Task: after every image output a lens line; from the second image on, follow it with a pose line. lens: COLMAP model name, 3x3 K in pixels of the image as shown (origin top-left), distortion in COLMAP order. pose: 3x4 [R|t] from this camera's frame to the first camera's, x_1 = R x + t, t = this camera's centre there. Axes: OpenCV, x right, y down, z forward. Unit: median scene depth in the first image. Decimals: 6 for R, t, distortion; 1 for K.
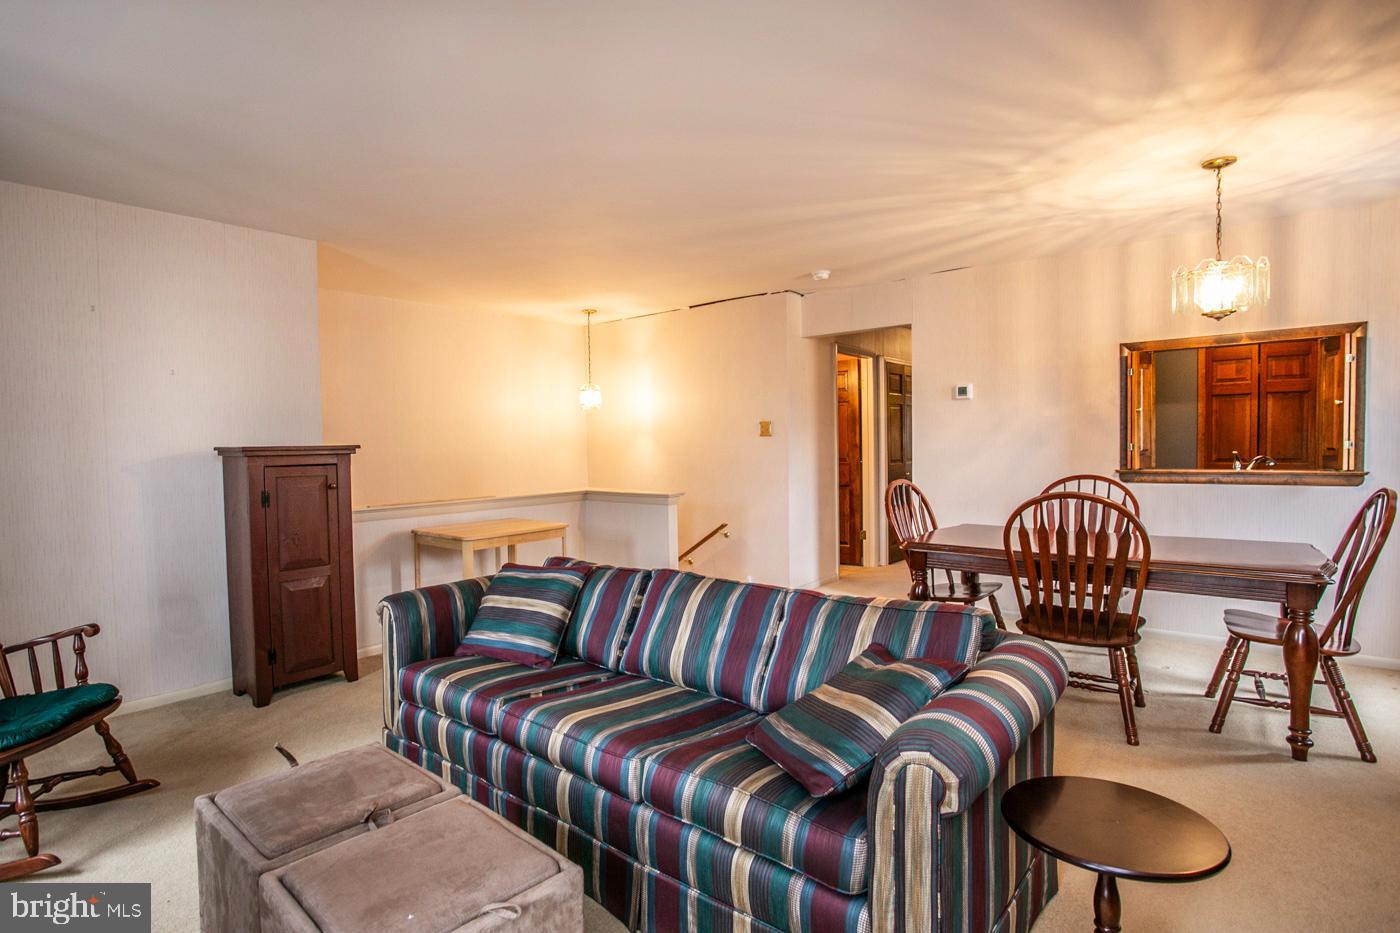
lens RADIAL K [[724.9, 0, 700.0], [0, 724.9, 466.5], [0, 0, 1]] dist [-0.000295, 0.000164]
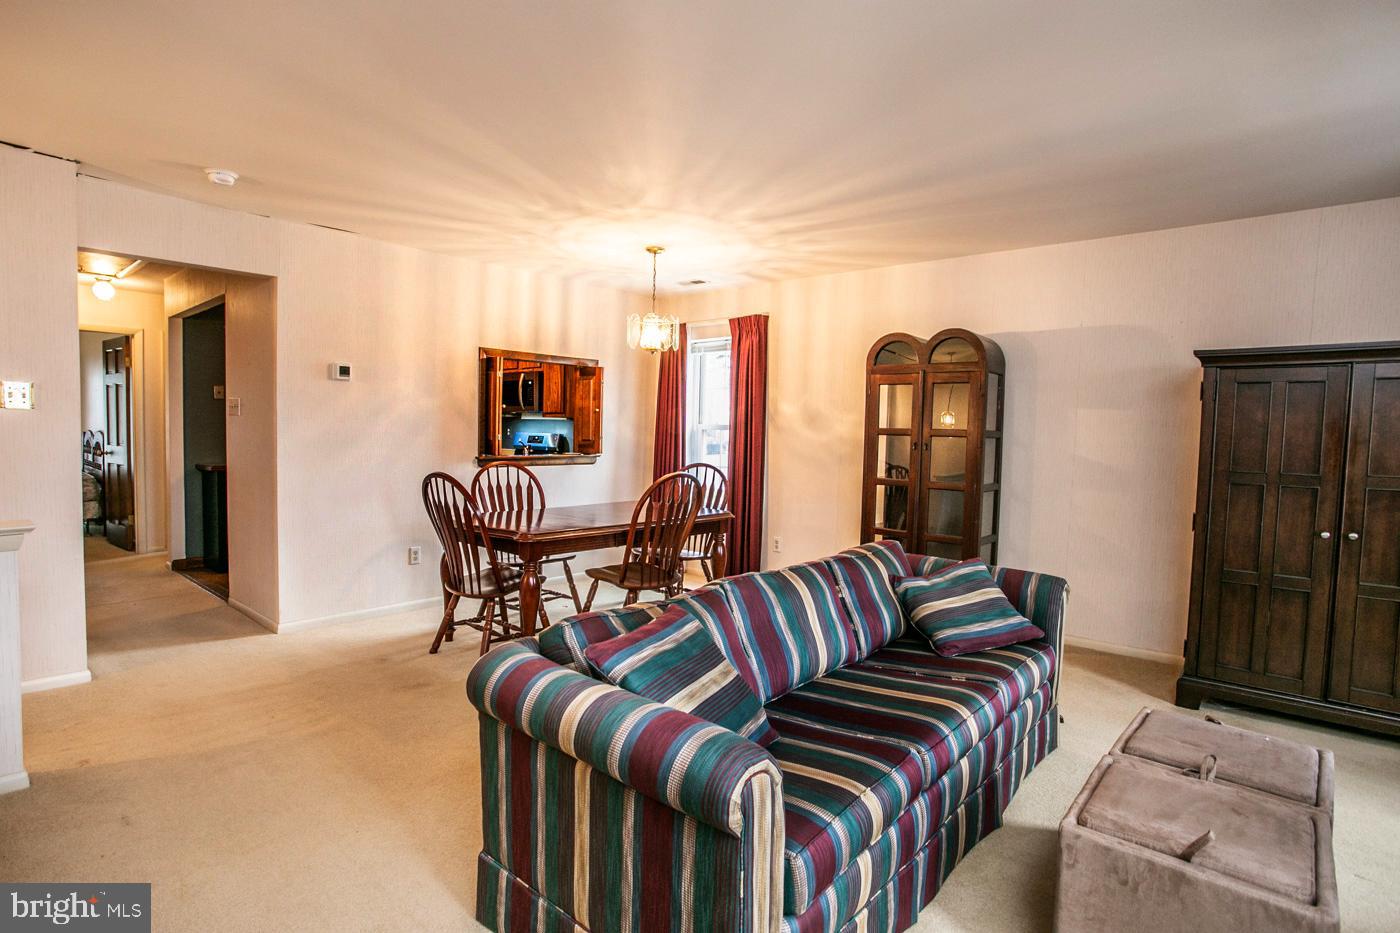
lens RADIAL K [[724.9, 0, 700.0], [0, 724.9, 466.5], [0, 0, 1]] dist [-0.000295, 0.000164]
pose [[0.030216, -0.031757, 0.999039, -0.690029], [0.014015, 0.999410, 0.031345, -0.014505], [-0.999445, 0.013054, 0.030643, 0.754635]]
